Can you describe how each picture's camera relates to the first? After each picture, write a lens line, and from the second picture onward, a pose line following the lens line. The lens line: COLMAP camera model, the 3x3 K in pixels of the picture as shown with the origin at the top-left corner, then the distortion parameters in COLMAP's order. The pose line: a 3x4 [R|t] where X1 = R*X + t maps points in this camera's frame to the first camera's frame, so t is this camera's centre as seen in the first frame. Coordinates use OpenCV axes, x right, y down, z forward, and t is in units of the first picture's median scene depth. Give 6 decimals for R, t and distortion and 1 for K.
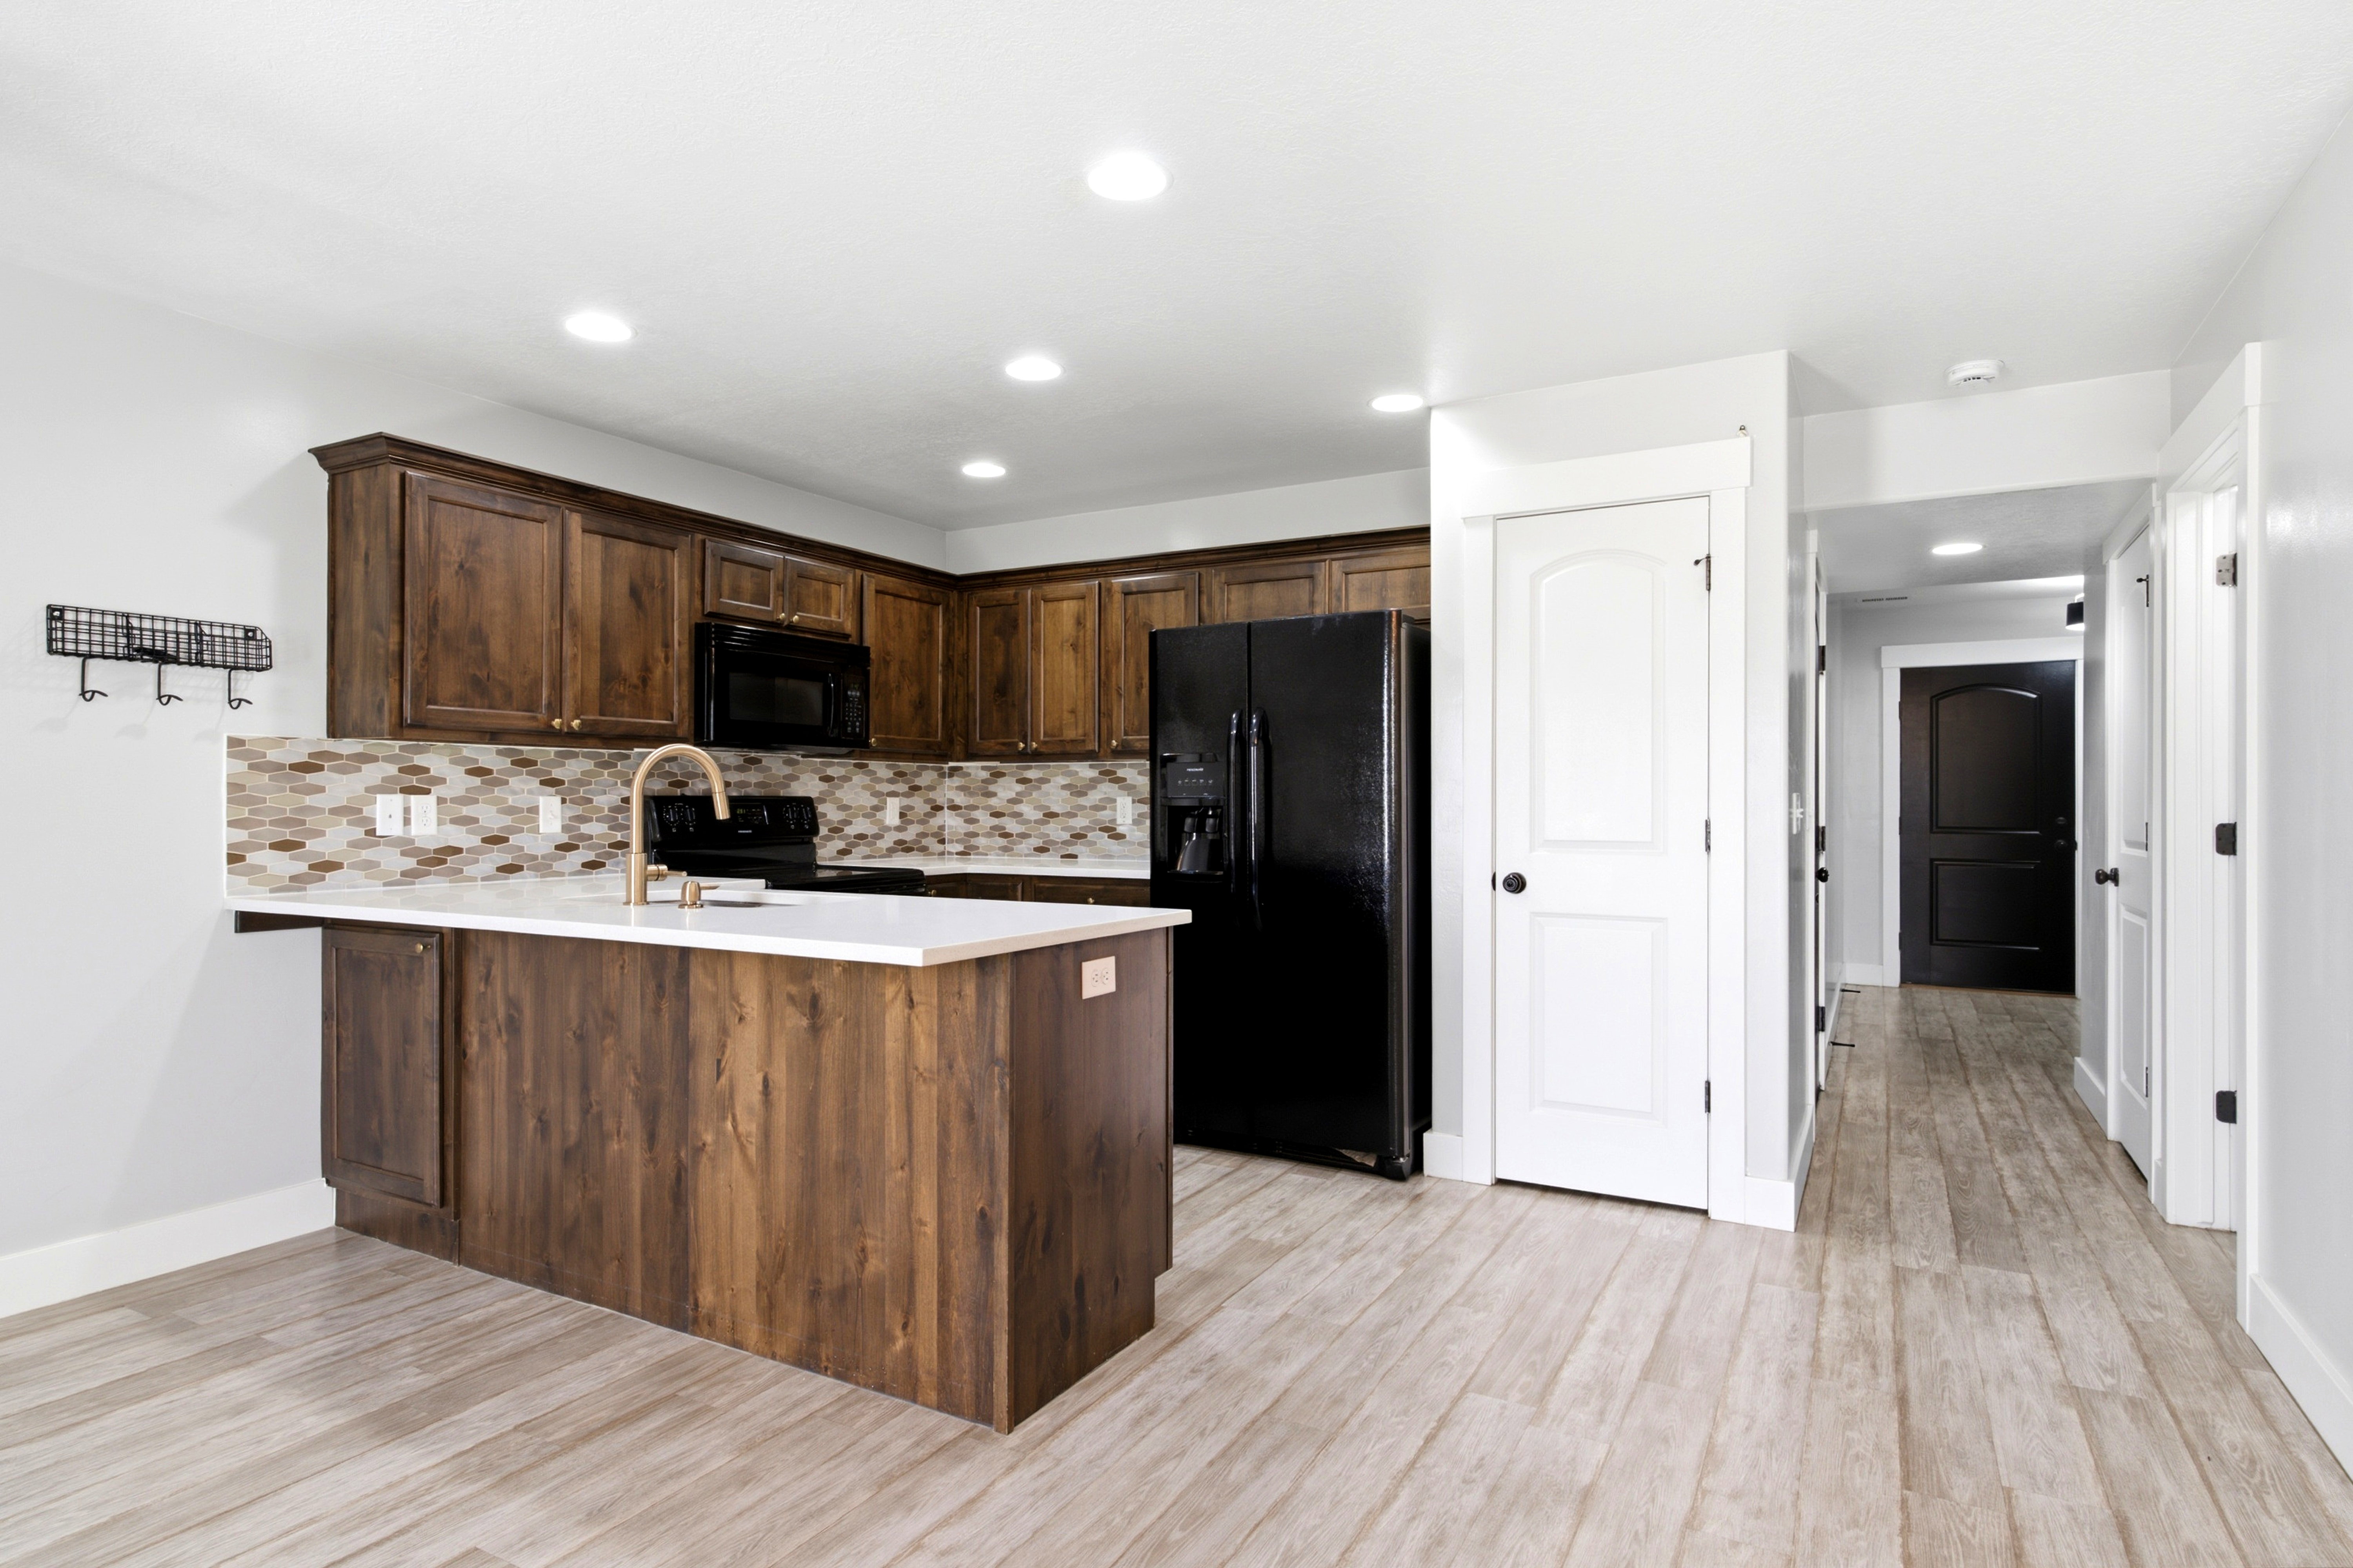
lens RADIAL K [[1257.6, 0, 1182.6], [0, 1257.6, 797.5], [0, 0, 1]] dist [-0.000646, 0.003470]
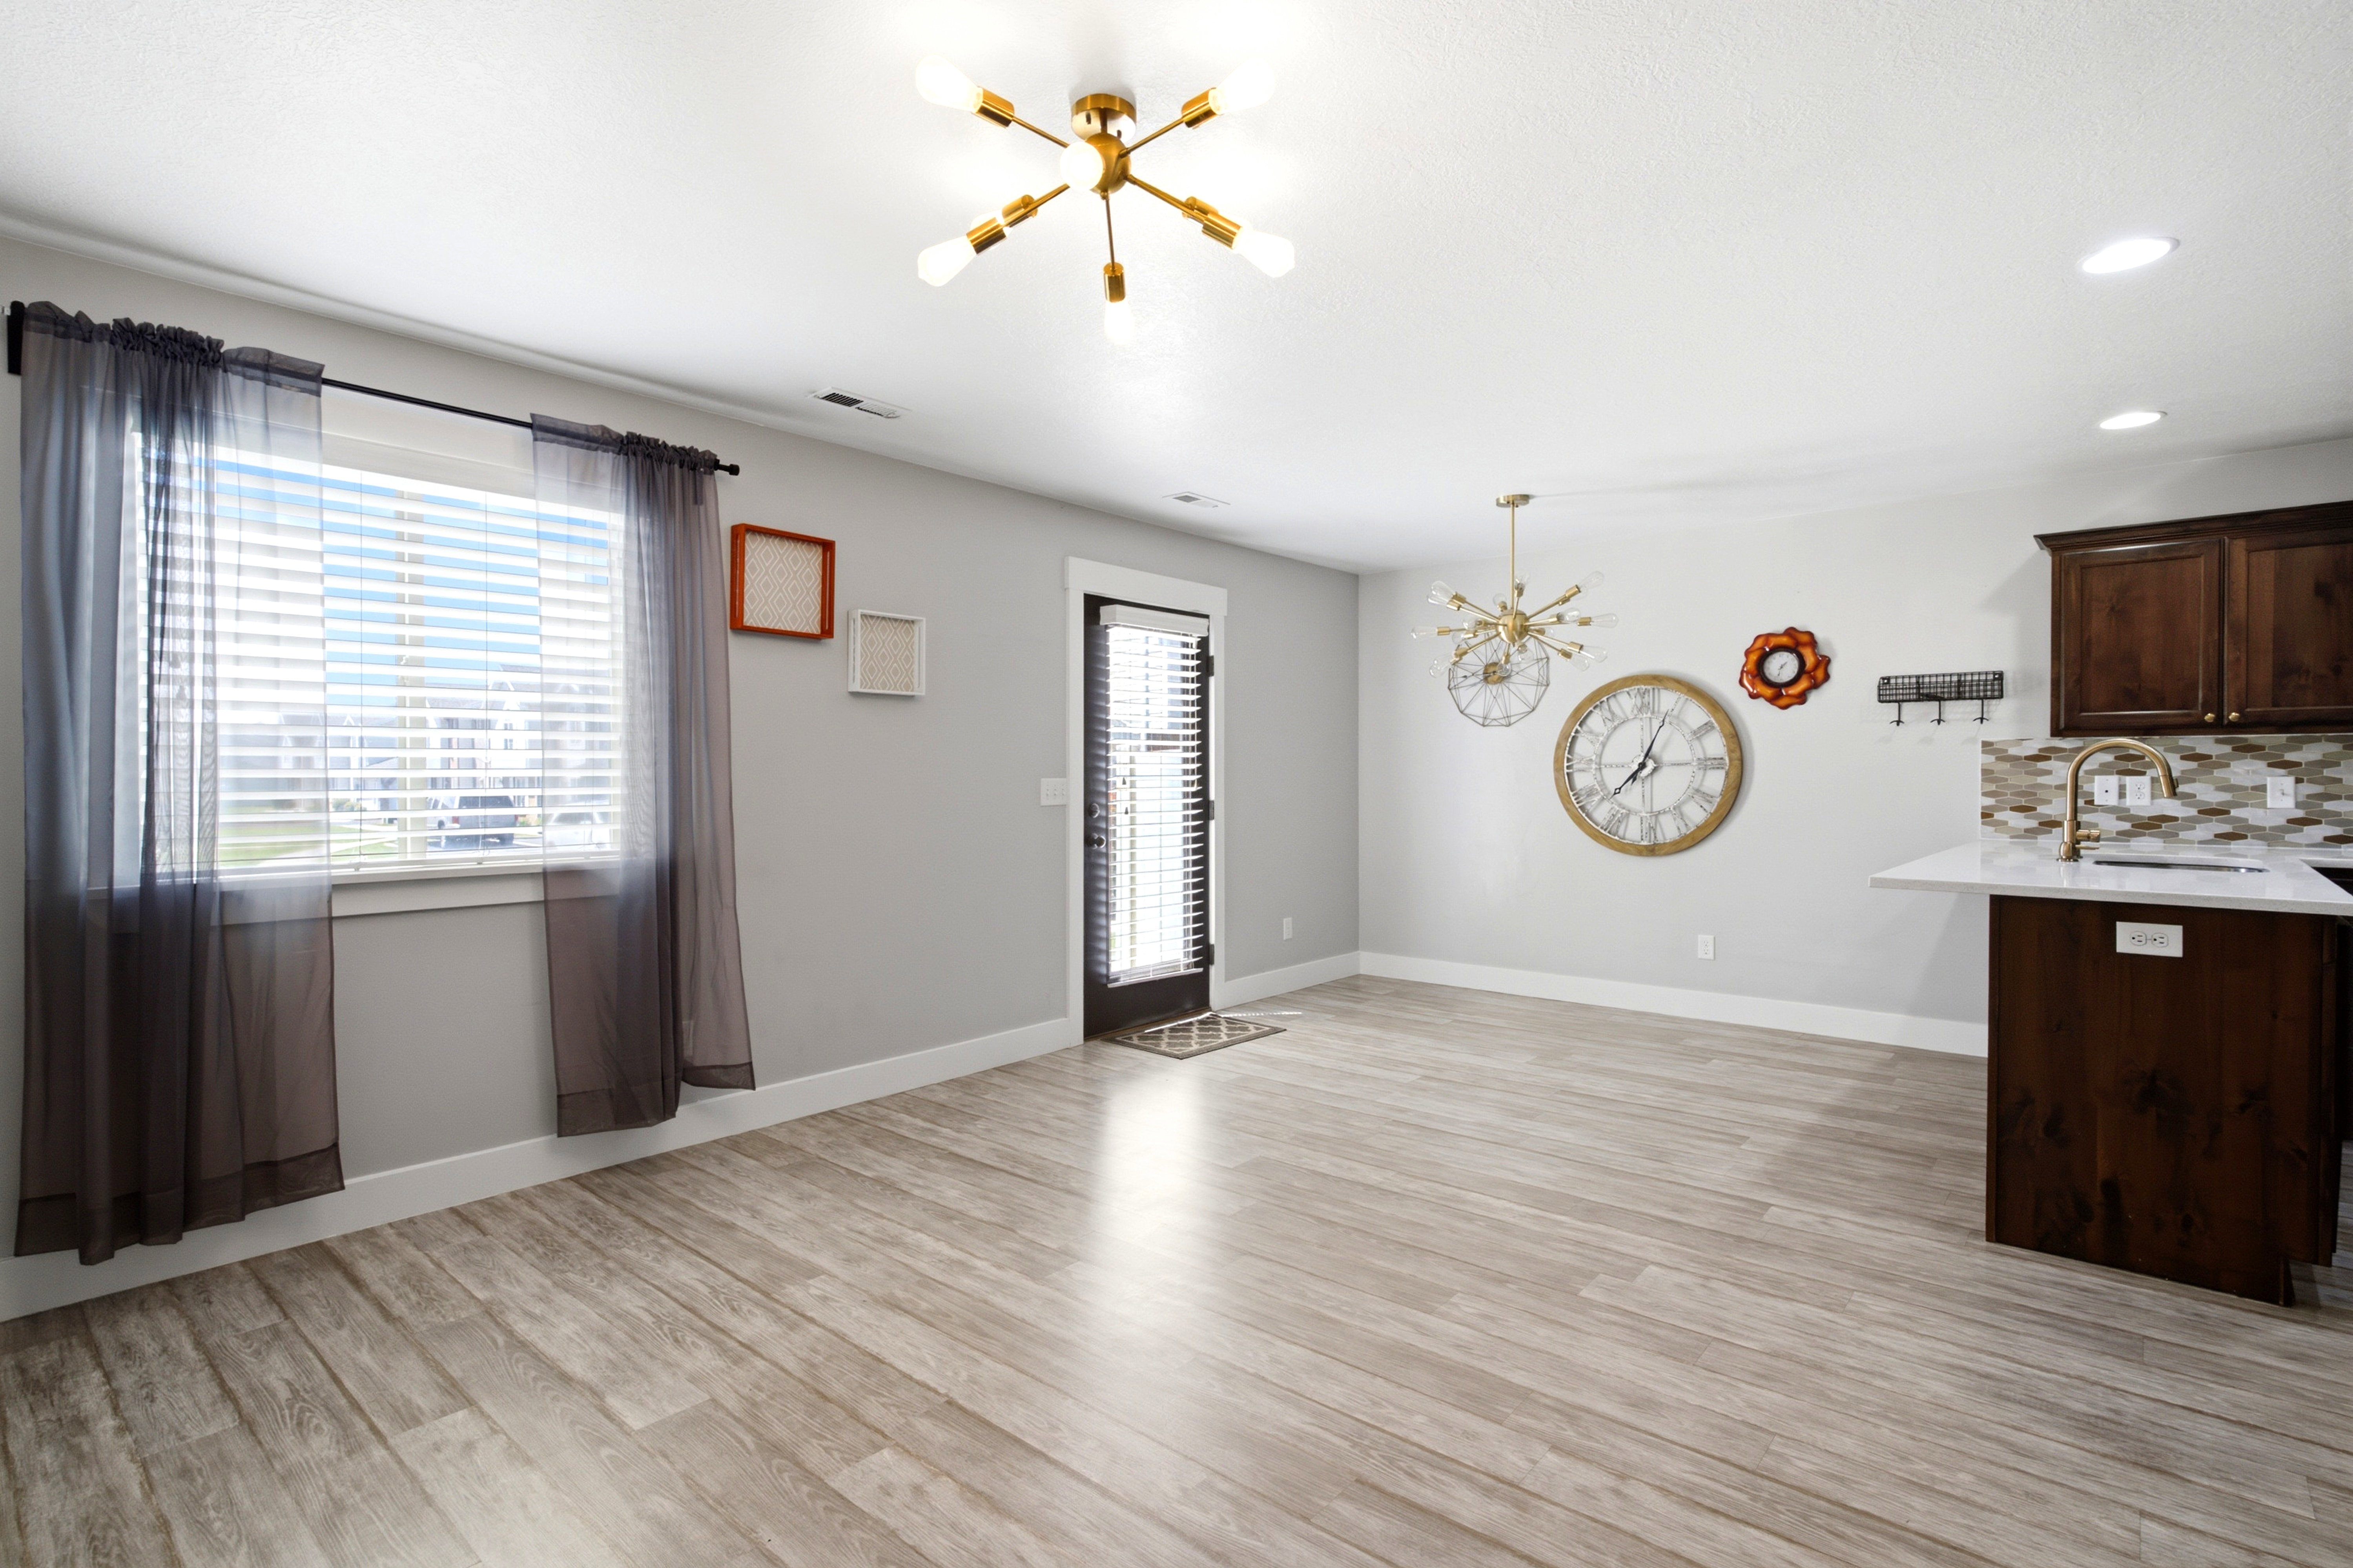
lens RADIAL K [[1134.5, 0, 1159.7], [0, 1134.5, 780.3], [0, 0, 1]] dist [0.001538, -0.001096]
pose [[-0.210954, 0.006598, -0.977474, 0.840119], [0.004818, 0.999972, 0.005710, -0.009684], [0.977484, -0.003505, -0.210980, 0.244711]]
